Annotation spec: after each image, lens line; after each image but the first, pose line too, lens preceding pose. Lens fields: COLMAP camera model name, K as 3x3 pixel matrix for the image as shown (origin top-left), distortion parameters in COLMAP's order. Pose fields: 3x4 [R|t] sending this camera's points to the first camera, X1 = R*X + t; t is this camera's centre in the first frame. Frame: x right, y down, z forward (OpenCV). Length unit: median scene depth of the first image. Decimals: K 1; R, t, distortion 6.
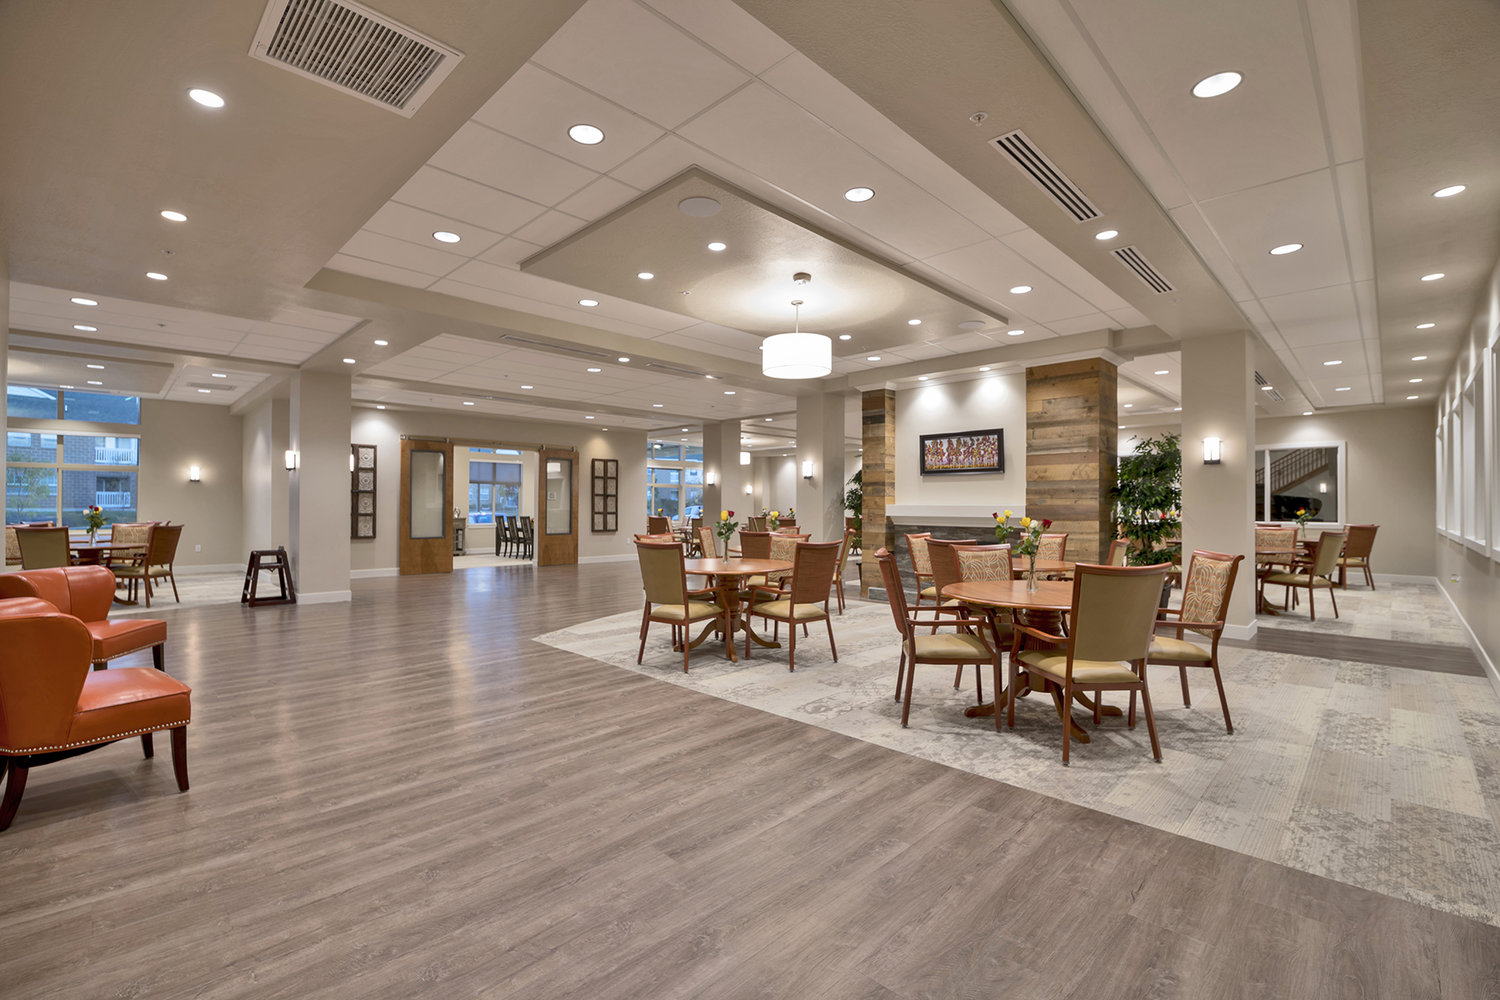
lens RADIAL K [[657.6, 0, 750.2], [0, 657.6, 514.5], [0, 0, 1]] dist [-0.011046, 0.000291]
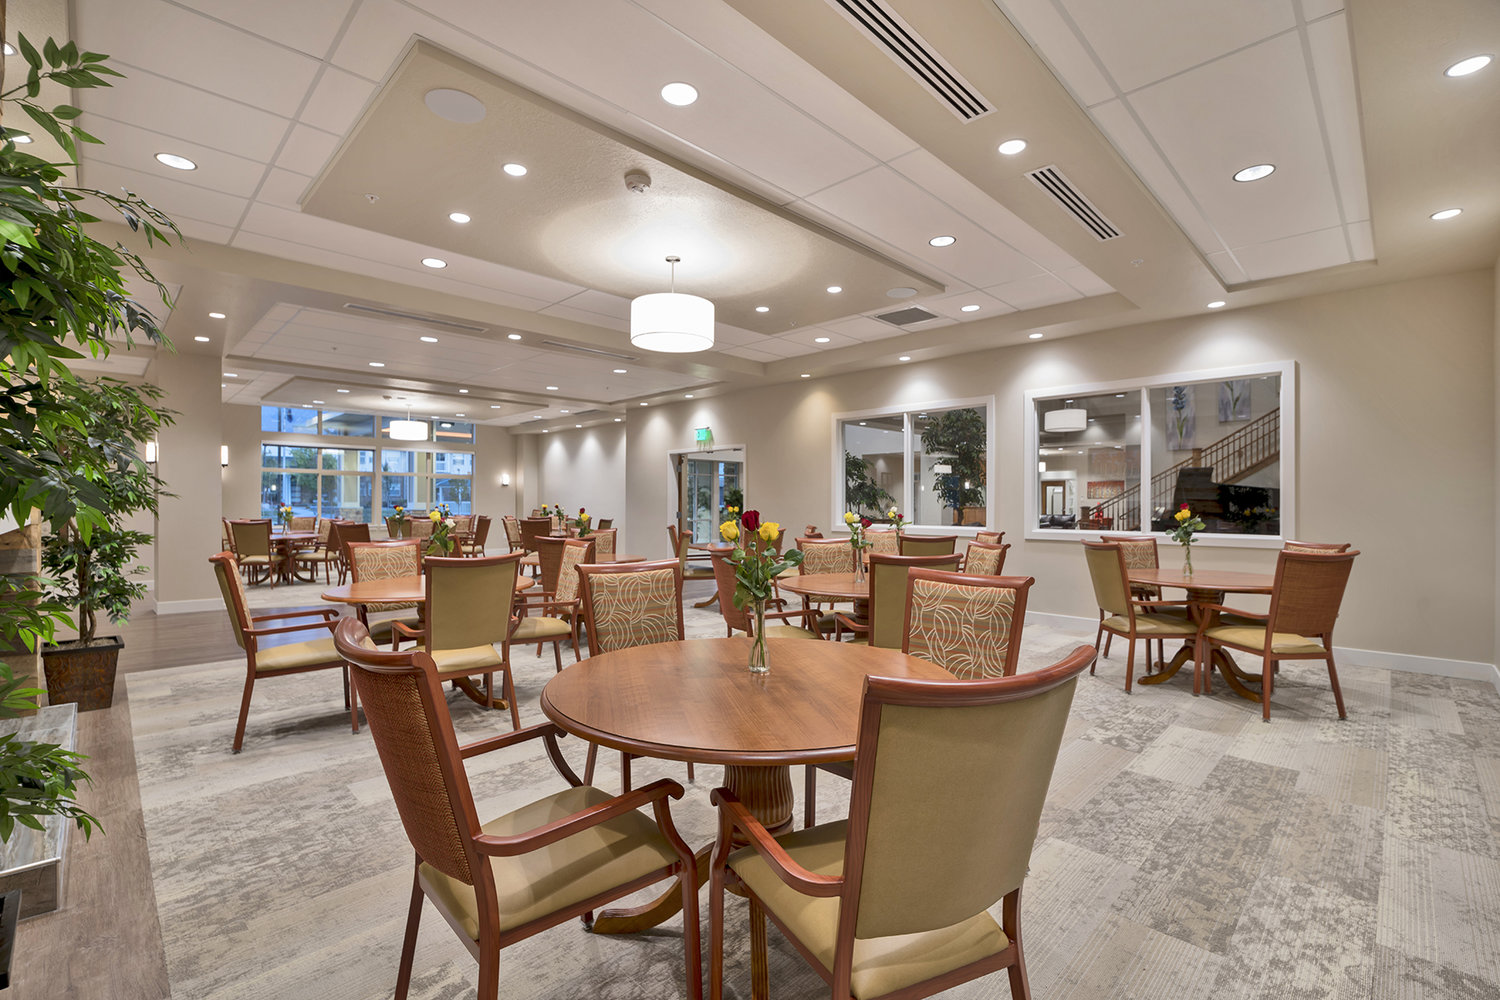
lens RADIAL K [[657.6, 0, 743.5], [0, 657.6, 489.3], [0, 0, 1]] dist [-0.011046, 0.000291]
pose [[0.999911, -0.000368, -0.013328, 0.179238], [-0.000071, 0.999458, -0.032920, -0.002014], [0.013333, 0.032918, 0.999369, 0.181947]]
